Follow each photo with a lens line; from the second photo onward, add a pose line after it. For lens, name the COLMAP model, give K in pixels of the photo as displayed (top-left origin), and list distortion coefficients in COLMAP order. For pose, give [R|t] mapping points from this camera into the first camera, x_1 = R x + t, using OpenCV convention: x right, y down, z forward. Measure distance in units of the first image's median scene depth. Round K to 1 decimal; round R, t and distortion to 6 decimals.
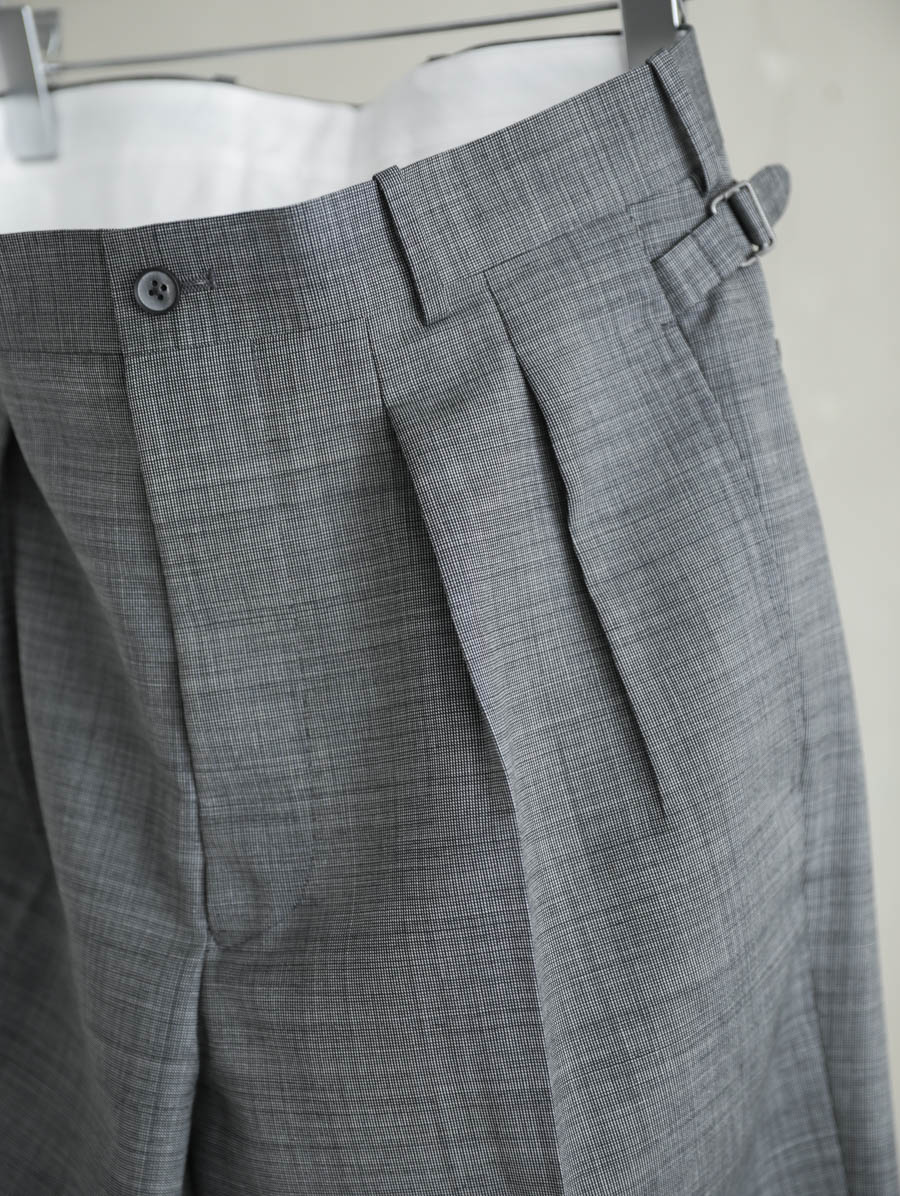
lens RADIAL K [[1743.1, 0, 450.0], [0, 1743.1, 598.0], [0, 0, 1]] dist [0.013540, 0.025601]
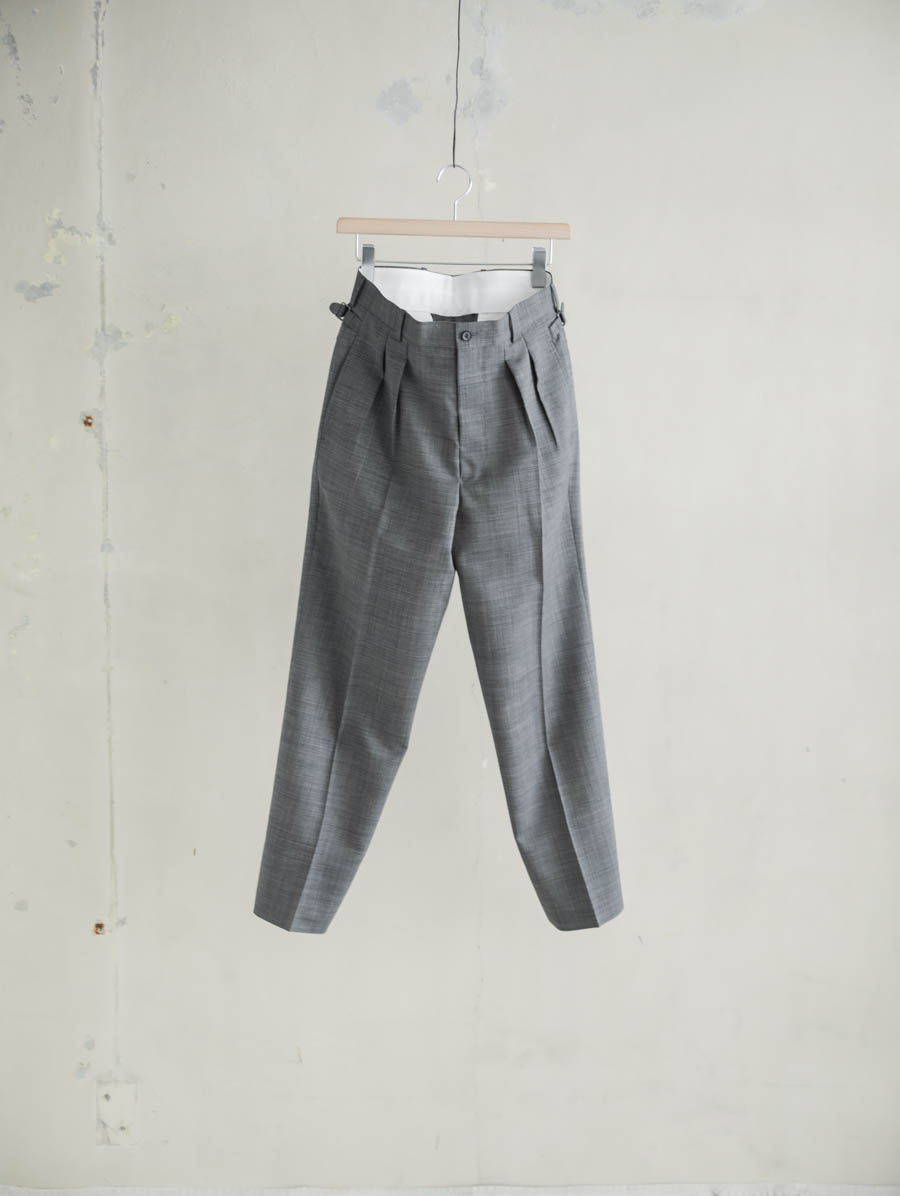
lens RADIAL K [[1743.1, 0, 450.0], [0, 1743.1, 598.0], [0, 0, 1]] dist [0.013540, 0.025601]
pose [[0.888177, -0.057739, 0.455859, -2.283046], [0.009892, 0.994246, 0.106659, 0.022741], [-0.459395, -0.090223, 0.883638, -3.049640]]
